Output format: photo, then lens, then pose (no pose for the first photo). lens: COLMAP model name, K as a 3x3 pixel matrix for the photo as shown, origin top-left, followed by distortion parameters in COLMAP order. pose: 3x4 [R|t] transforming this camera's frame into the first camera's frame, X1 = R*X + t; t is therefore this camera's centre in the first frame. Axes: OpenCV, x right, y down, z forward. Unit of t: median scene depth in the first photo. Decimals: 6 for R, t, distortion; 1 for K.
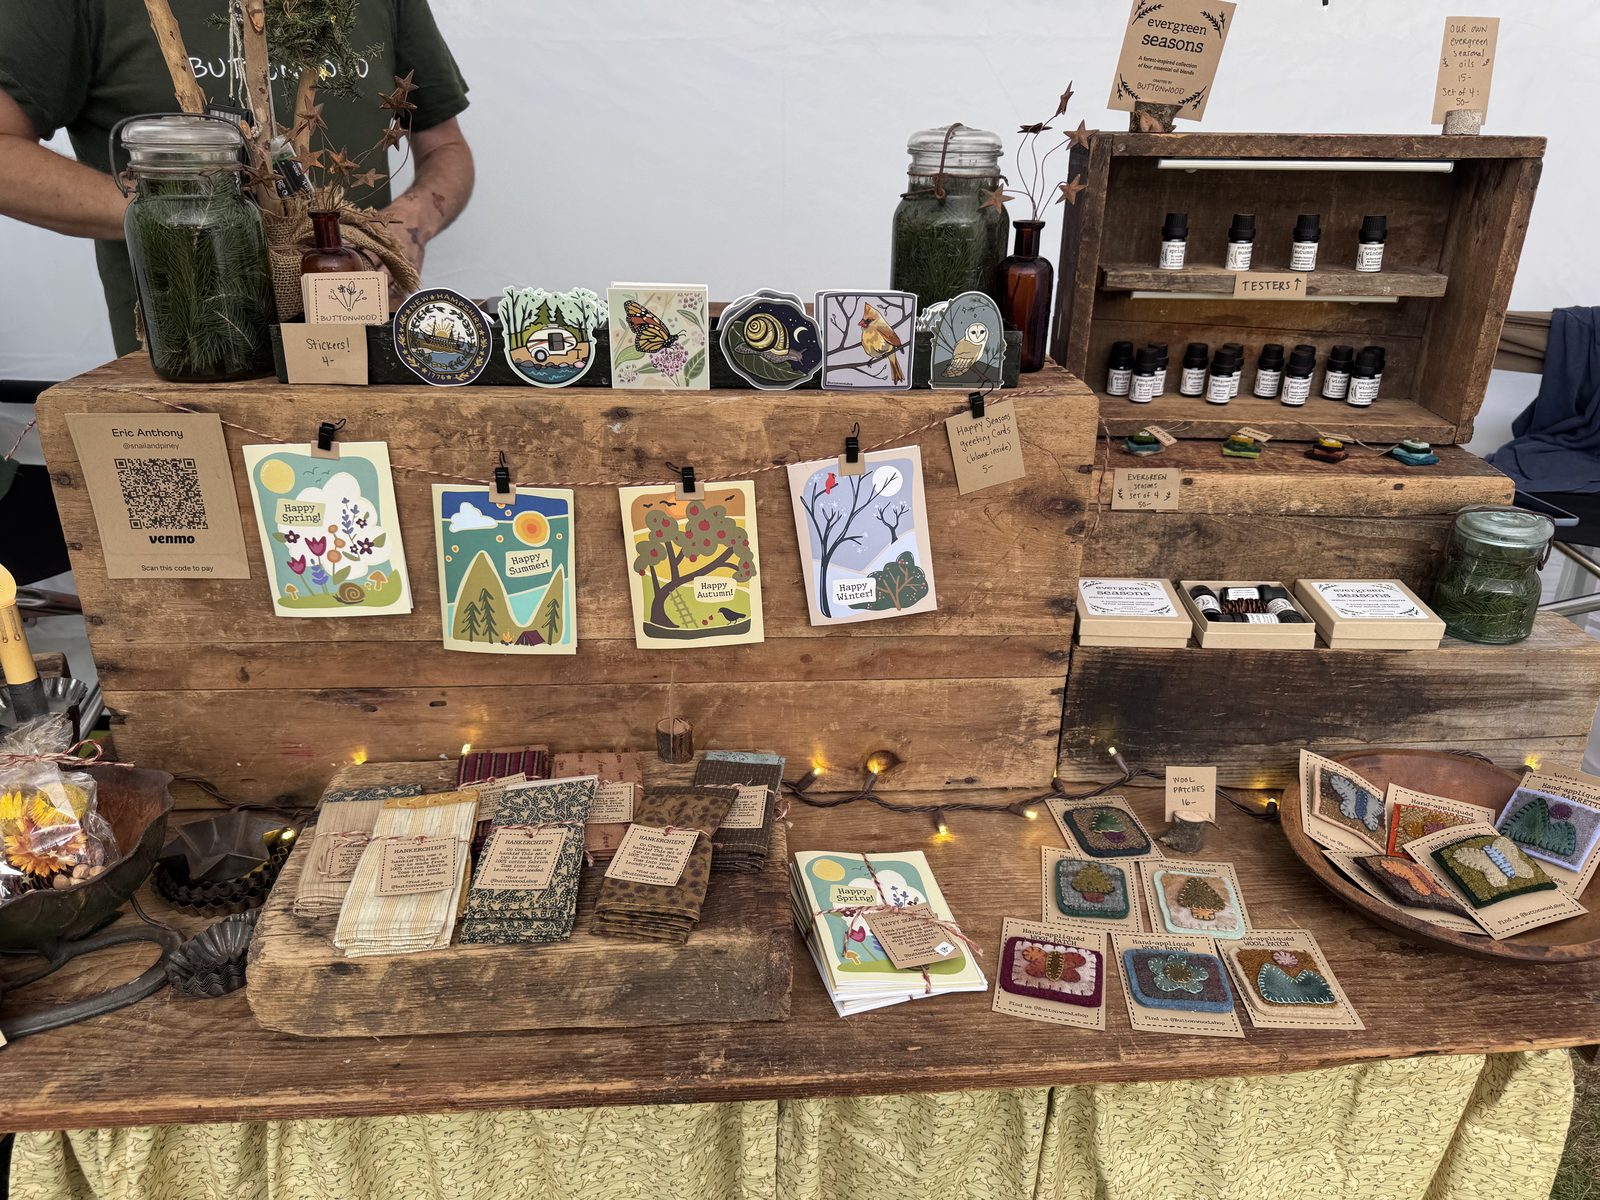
lens RADIAL K [[1161.7, 0, 810.7], [0, 1161.7, 592.3], [0, 0, 1]] dist [-0.002859, -0.009581]
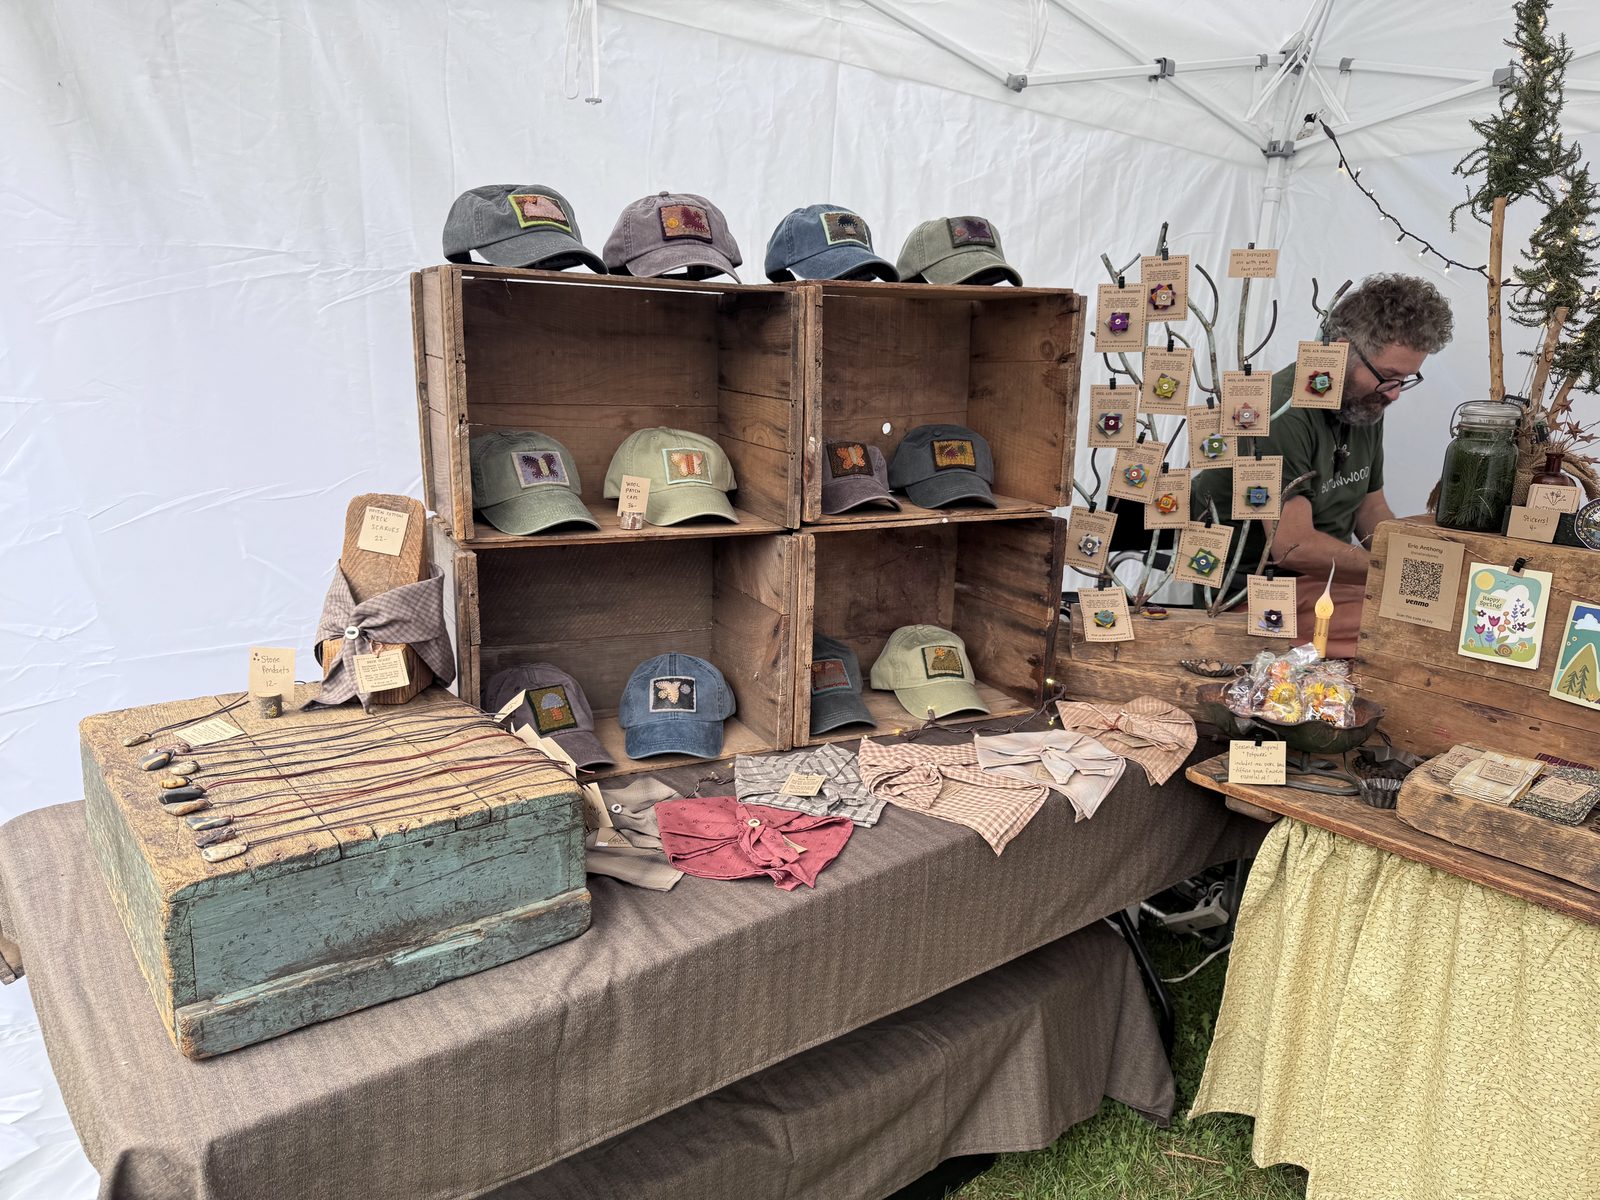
lens RADIAL K [[1161.7, 0, 810.6], [0, 1161.7, 612.0], [0, 0, 1]] dist [-0.002859, -0.009581]
pose [[0.593753, 0.196293, -0.780337, 0.376817], [-0.338958, 0.940560, -0.021314, 0.360929], [0.729770, 0.277157, 0.624995, -0.978516]]
